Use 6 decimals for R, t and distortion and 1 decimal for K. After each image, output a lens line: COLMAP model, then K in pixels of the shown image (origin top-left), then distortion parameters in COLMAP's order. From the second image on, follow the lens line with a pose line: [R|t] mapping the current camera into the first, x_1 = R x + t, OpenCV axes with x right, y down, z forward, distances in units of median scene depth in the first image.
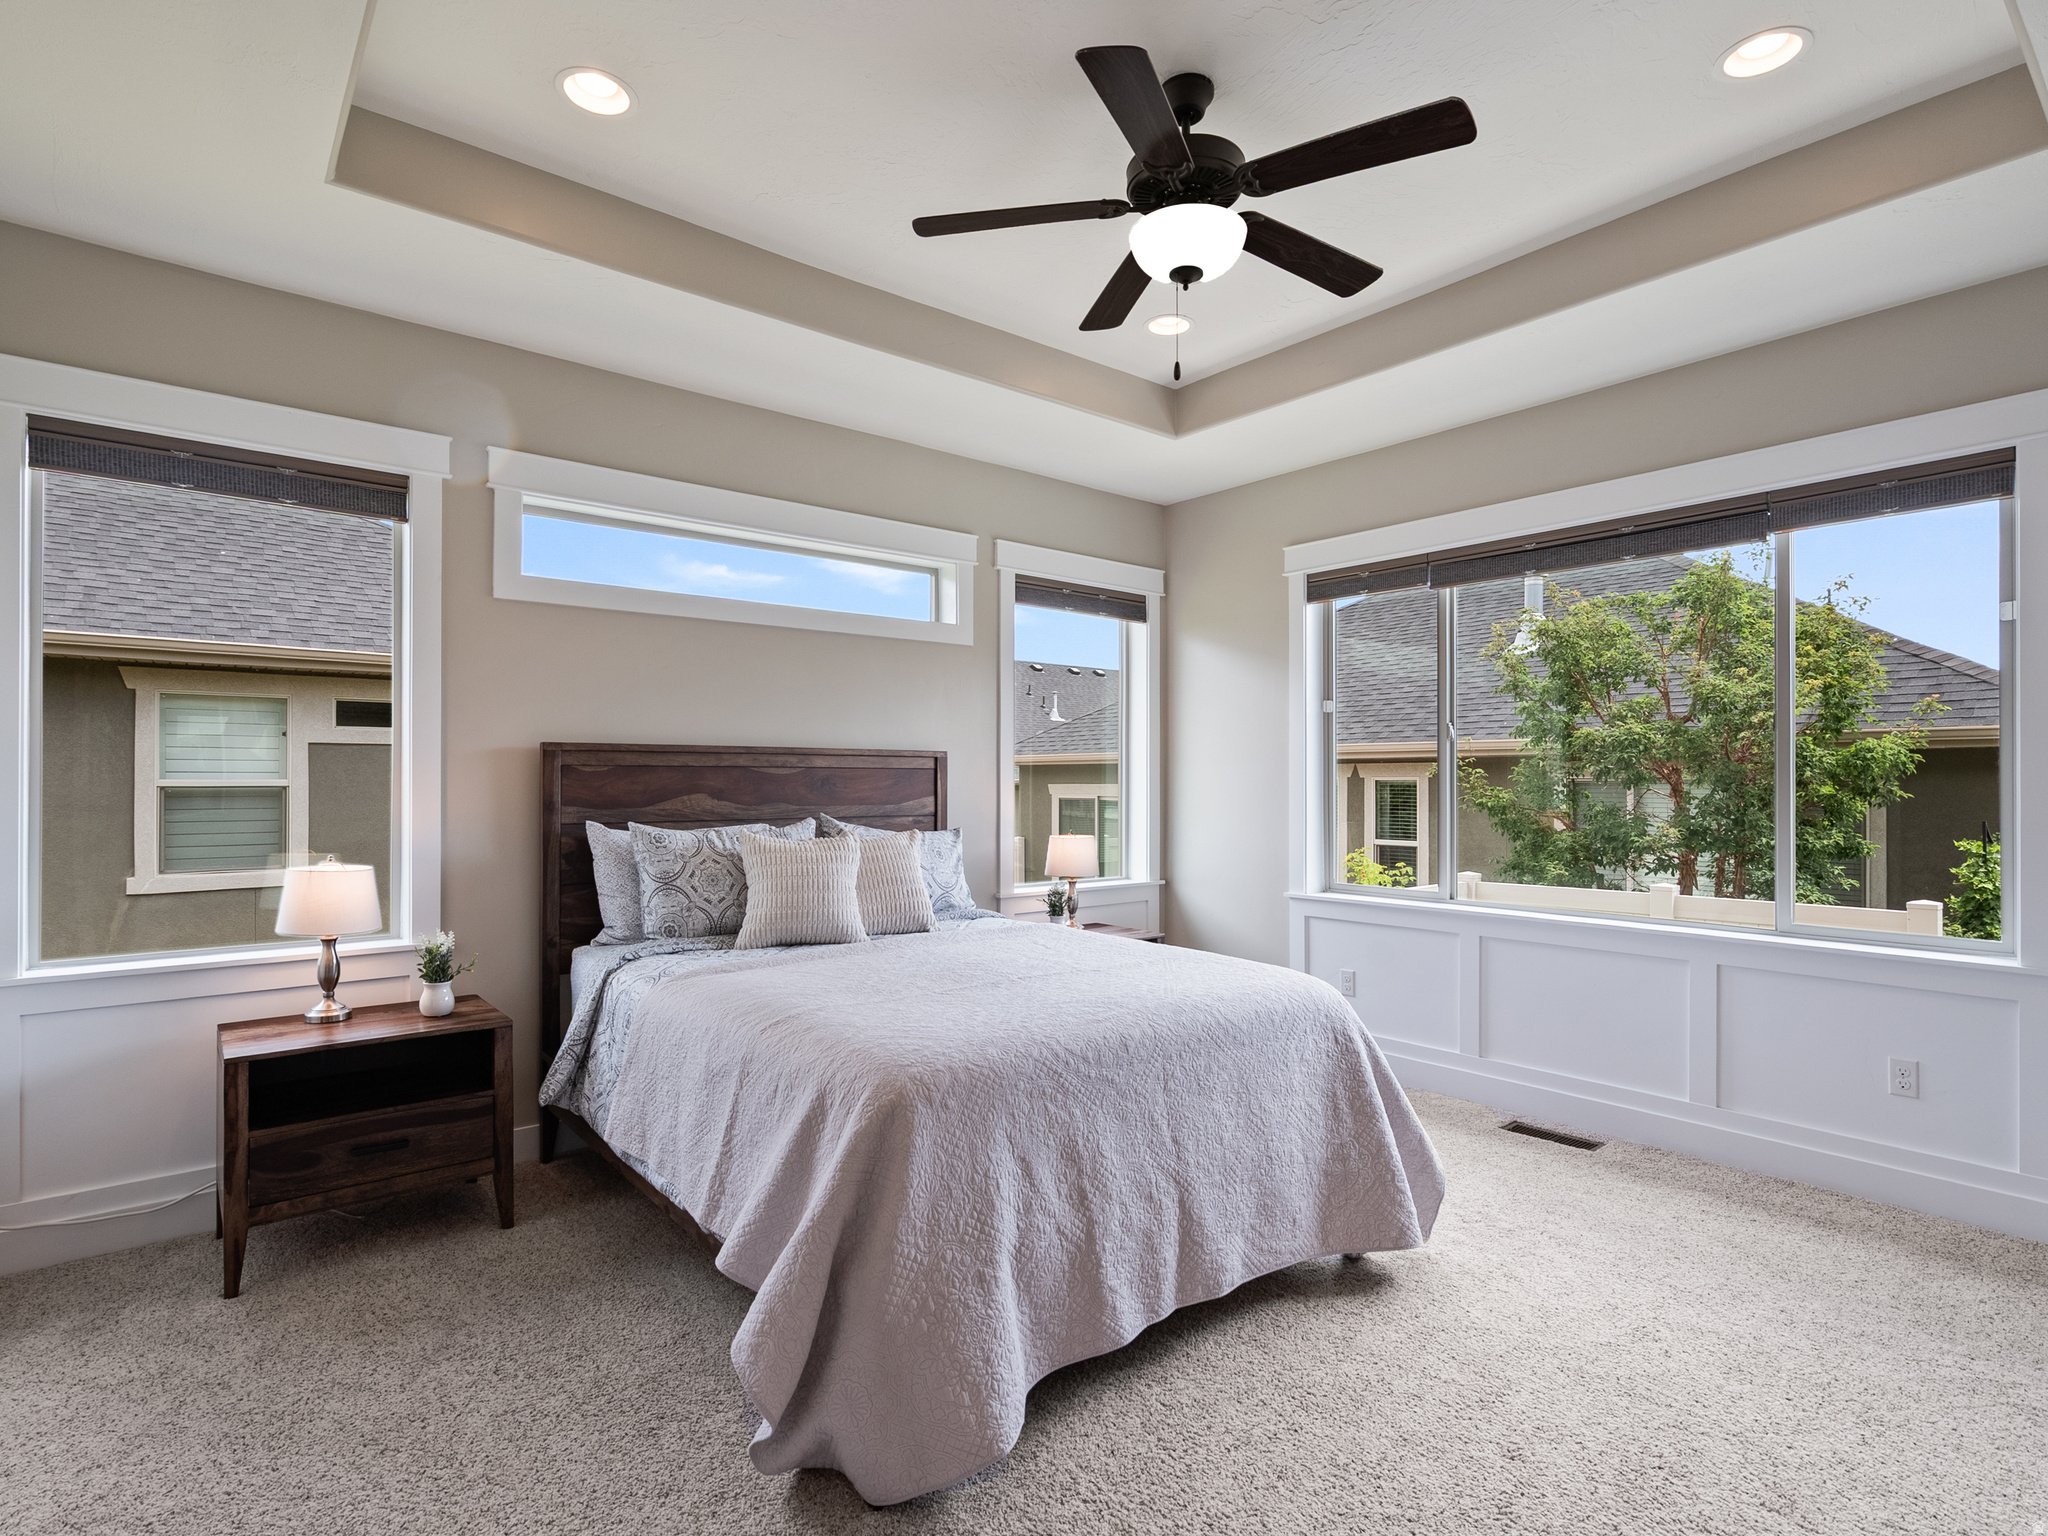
lens RADIAL K [[1044.1, 0, 1014.0], [0, 1044.1, 783.4], [0, 0, 1]] dist [-0.000546, 0.003104]
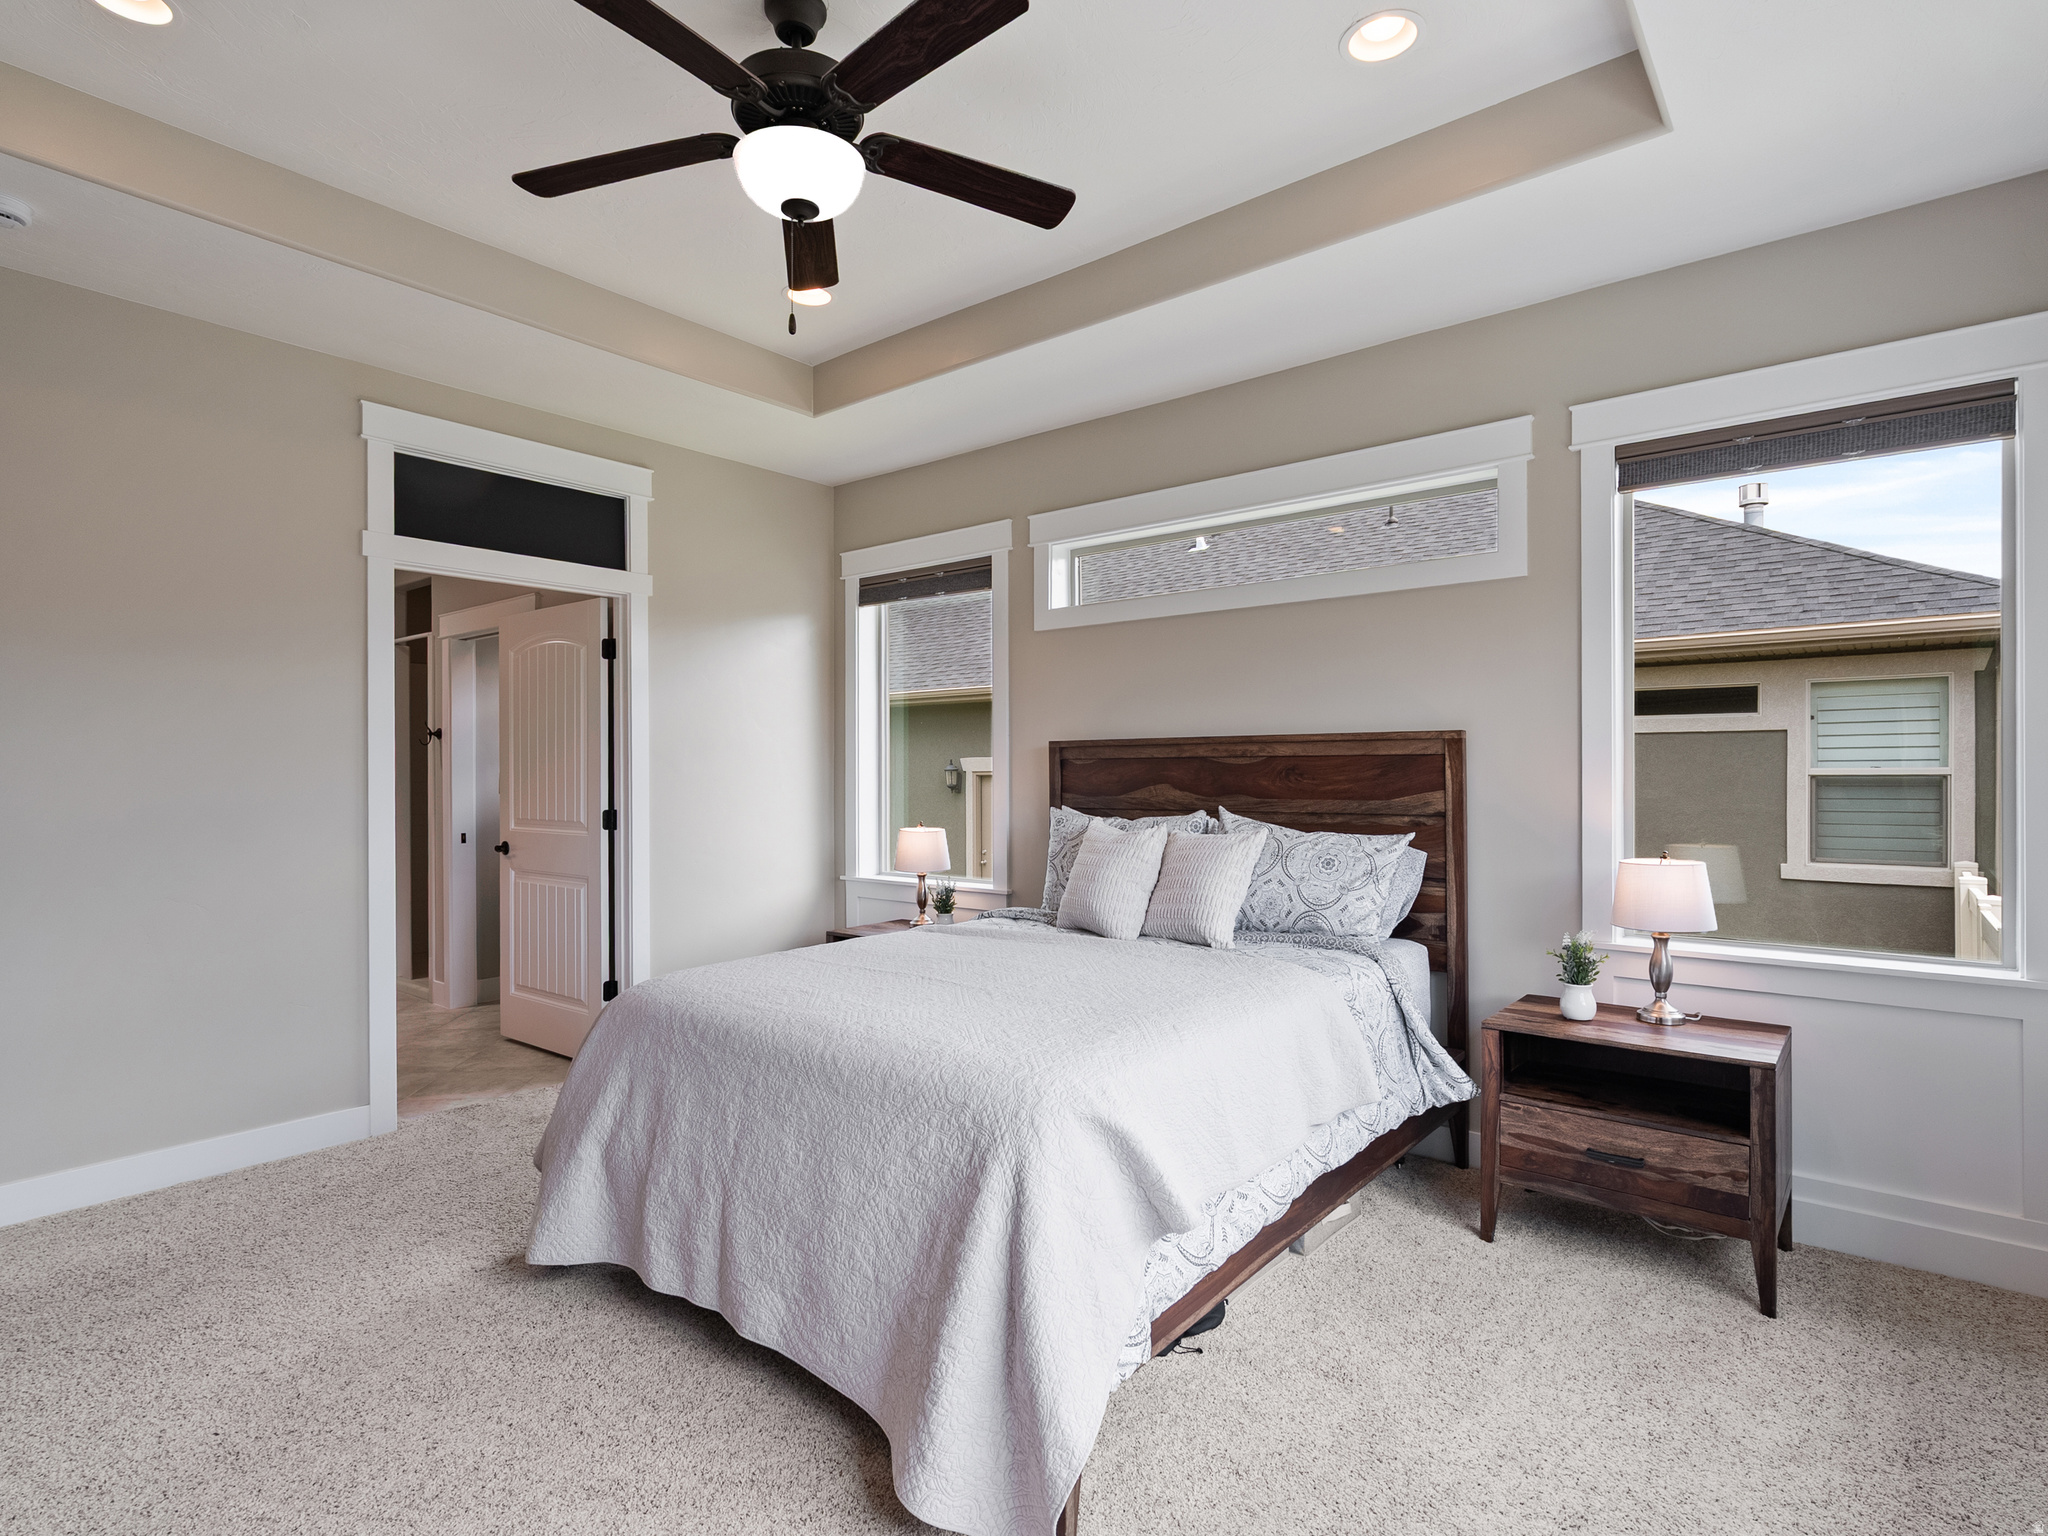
lens RADIAL K [[1044.1, 0, 982.5], [0, 1044.1, 756.5], [0, 0, 1]] dist [-0.000546, 0.003104]
pose [[0.194709, -0.014964, -0.980747, 0.684240], [0.000708, 0.999885, -0.015116, -0.002142], [0.980861, 0.002249, 0.194697, 0.613831]]
